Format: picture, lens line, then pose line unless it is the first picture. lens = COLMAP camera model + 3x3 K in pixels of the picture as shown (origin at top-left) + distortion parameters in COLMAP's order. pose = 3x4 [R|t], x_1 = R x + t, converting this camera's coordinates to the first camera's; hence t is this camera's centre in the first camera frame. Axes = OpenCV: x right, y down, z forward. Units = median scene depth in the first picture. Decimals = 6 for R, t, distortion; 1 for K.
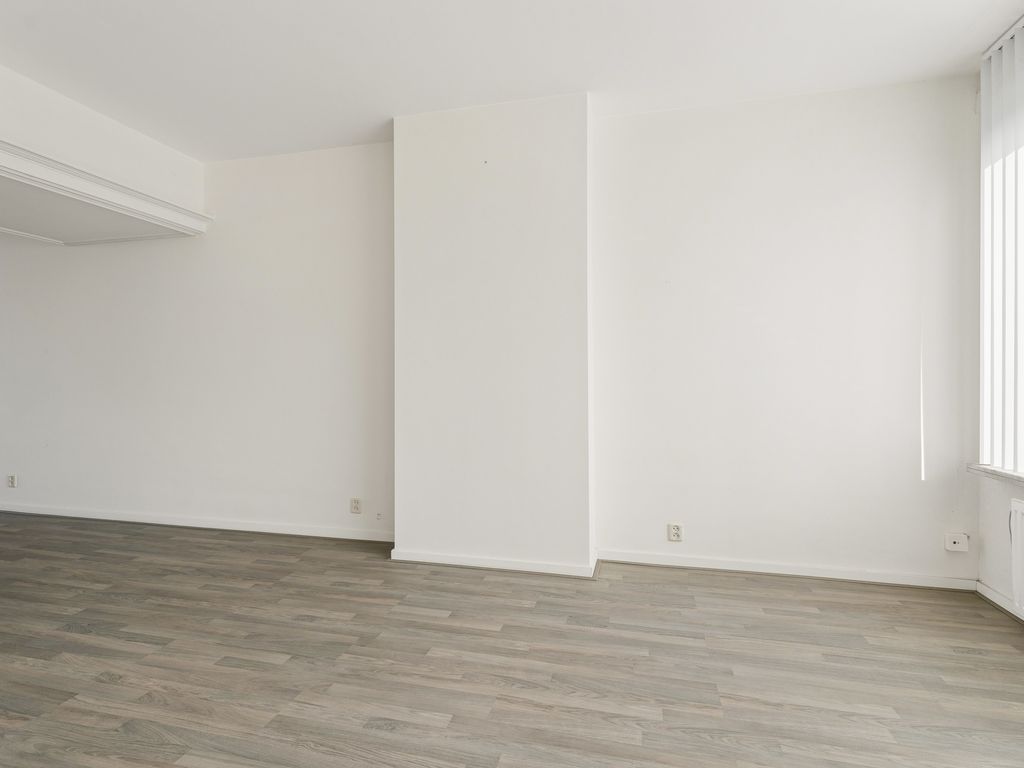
lens RADIAL K [[524.9, 0, 512.7], [0, 524.9, 384.5], [0, 0, 1]] dist [-0.001658, -0.000306]
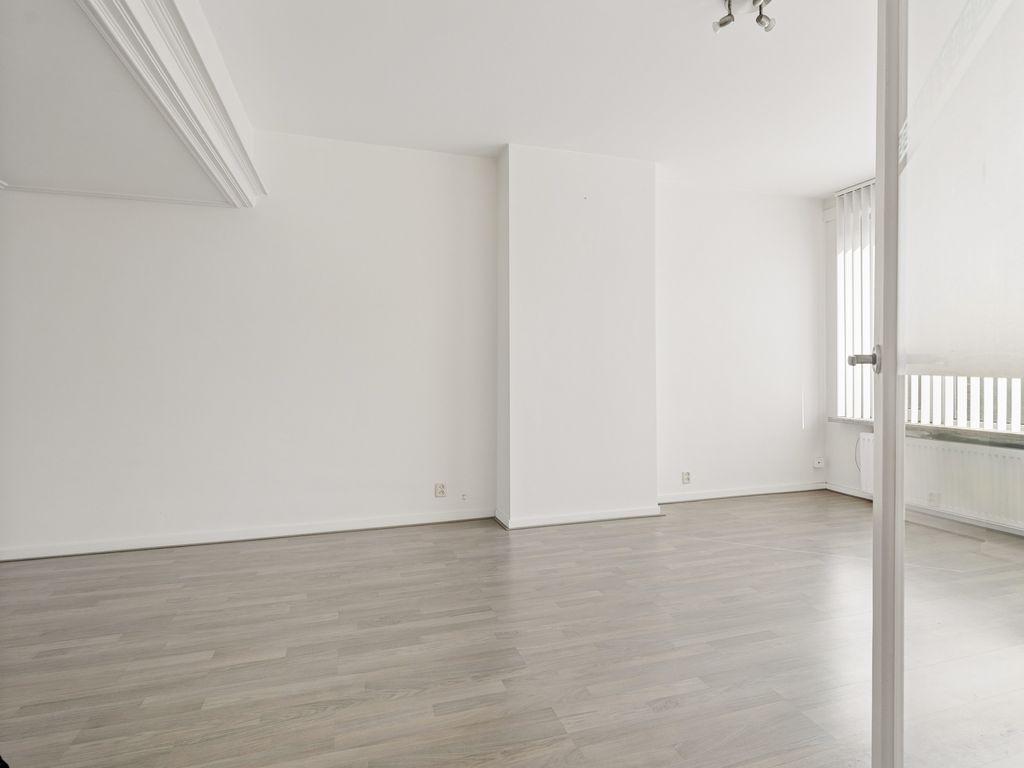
lens RADIAL K [[524.9, 0, 511.7], [0, 524.9, 381.5], [0, 0, 1]] dist [-0.001658, -0.000306]
pose [[0.863949, -0.017661, 0.503270, -0.950147], [0.009402, 0.999776, 0.018945, -0.013056], [-0.503492, -0.011636, 0.863922, 0.005161]]
